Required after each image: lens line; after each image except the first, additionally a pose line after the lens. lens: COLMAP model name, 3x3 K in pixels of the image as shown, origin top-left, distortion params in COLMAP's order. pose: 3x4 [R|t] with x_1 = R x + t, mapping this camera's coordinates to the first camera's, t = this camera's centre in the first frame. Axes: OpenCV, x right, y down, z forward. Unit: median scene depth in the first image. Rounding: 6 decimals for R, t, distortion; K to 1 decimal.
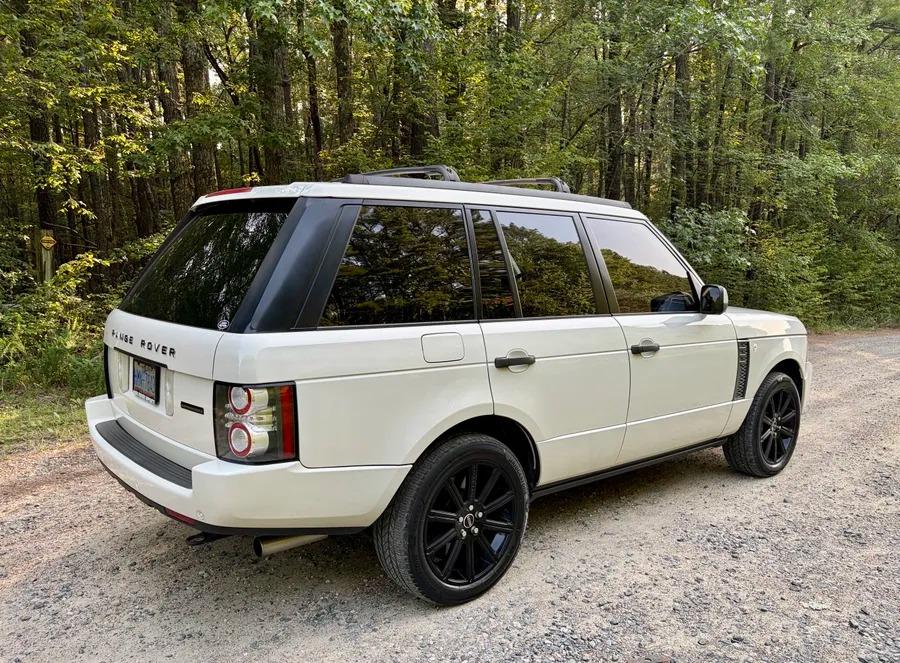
lens RADIAL K [[732.9, 0, 450.0], [0, 732.9, 331.5], [0, 0, 1]] dist [0.017078, 0.001592]
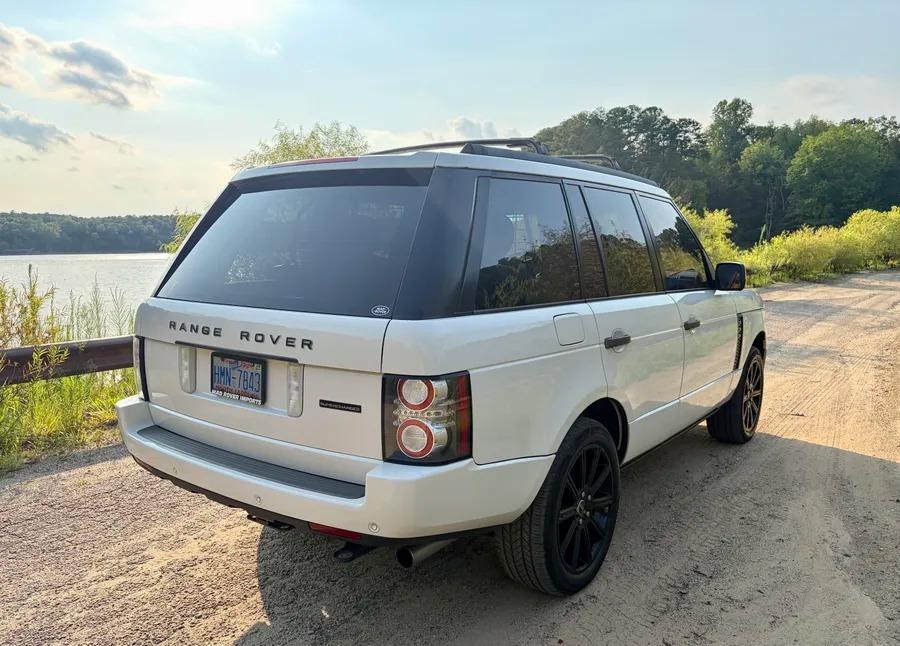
lens RADIAL K [[724.9, 0, 428.9], [0, 724.9, 325.5], [0, 0, 1]] dist [0.001964, -0.000450]
pose [[0.975160, -0.031007, 0.219321, -0.384779], [0.027919, 0.999463, 0.017163, -0.003352], [-0.219736, -0.010614, 0.975502, 0.120232]]
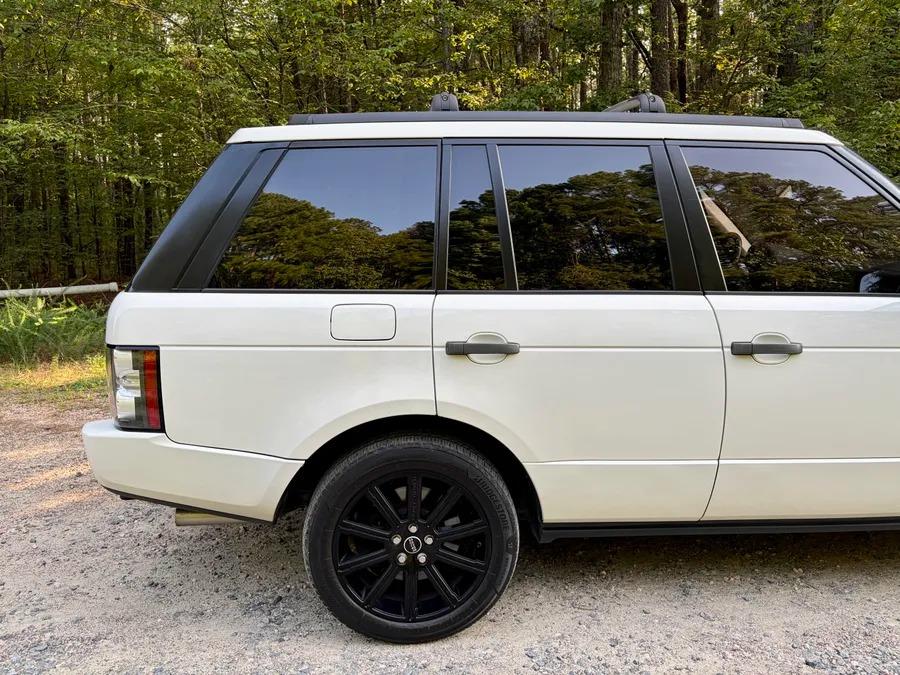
lens RADIAL K [[666.2, 0, 450.3], [0, 666.2, 312.9], [0, 0, 1]] dist [-0.006948, -0.003489]
pose [[0.797405, 0.065718, -0.599855, 0.485312], [-0.048867, 0.997820, 0.044358, -0.023980], [0.601463, -0.006058, 0.798878, 0.472288]]
